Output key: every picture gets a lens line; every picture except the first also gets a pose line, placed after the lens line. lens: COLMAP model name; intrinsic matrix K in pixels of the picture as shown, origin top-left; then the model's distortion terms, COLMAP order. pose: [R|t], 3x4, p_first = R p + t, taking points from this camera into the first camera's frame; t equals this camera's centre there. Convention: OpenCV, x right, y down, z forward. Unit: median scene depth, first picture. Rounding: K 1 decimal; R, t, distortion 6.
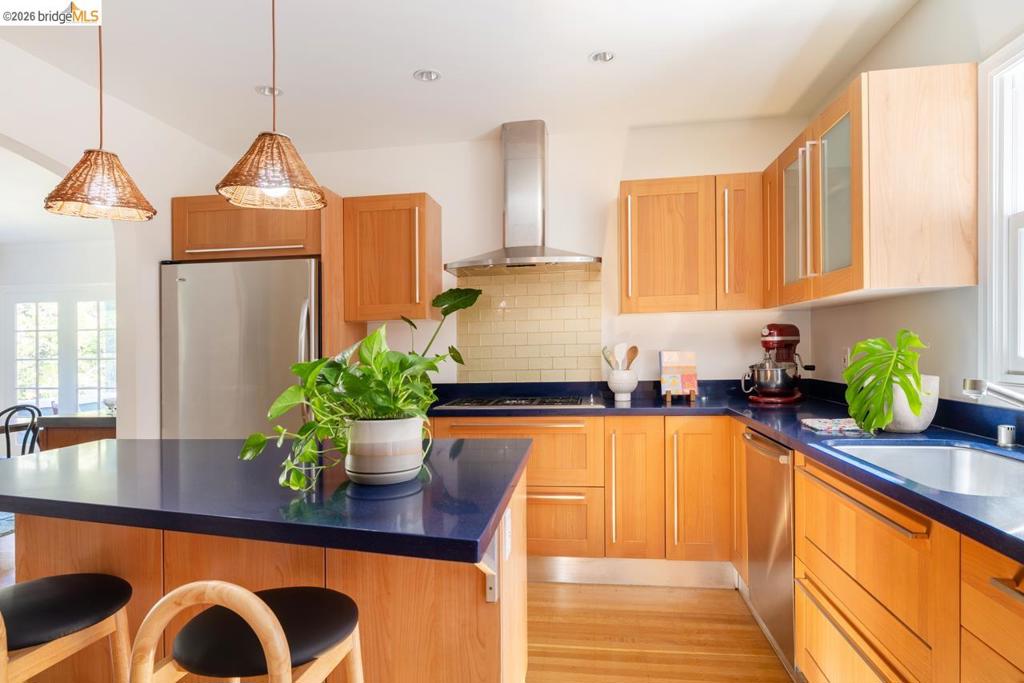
lens RADIAL K [[601.5, 0, 510.1], [0, 601.5, 343.5], [0, 0, 1]] dist [-0.001210, -0.002432]
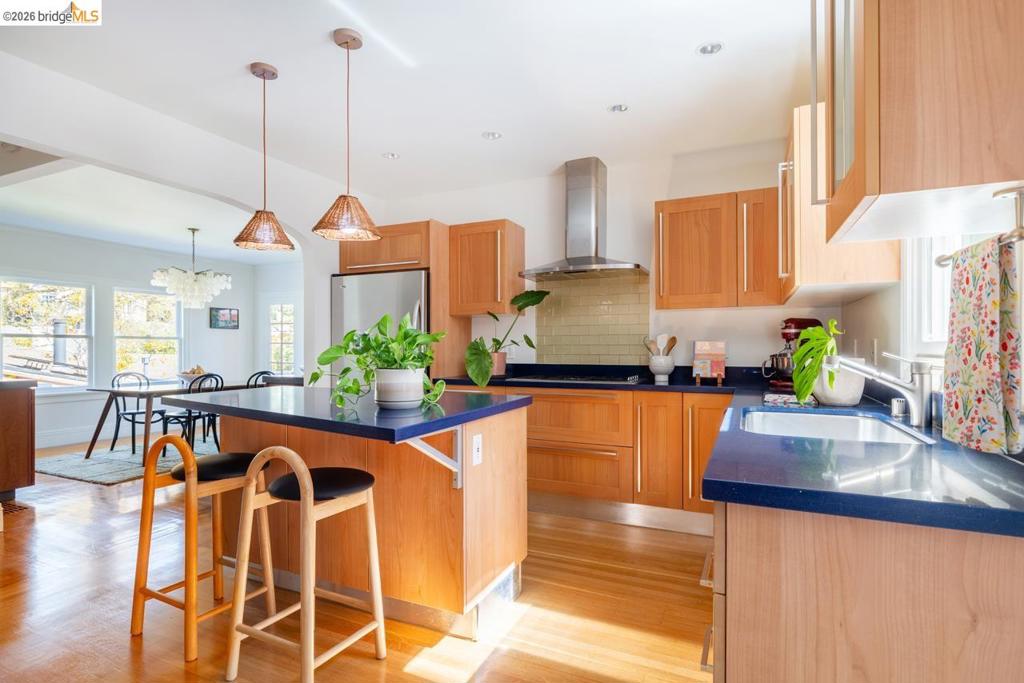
lens RADIAL K [[521.3, 0, 508.4], [0, 521.3, 346.0], [0, 0, 1]] dist [-0.006030, -0.000056]
pose [[0.957775, 0.018676, -0.286911, 0.201035], [-0.015826, 0.999800, 0.012249, 0.016618], [0.287083, -0.007191, 0.957879, -0.107032]]
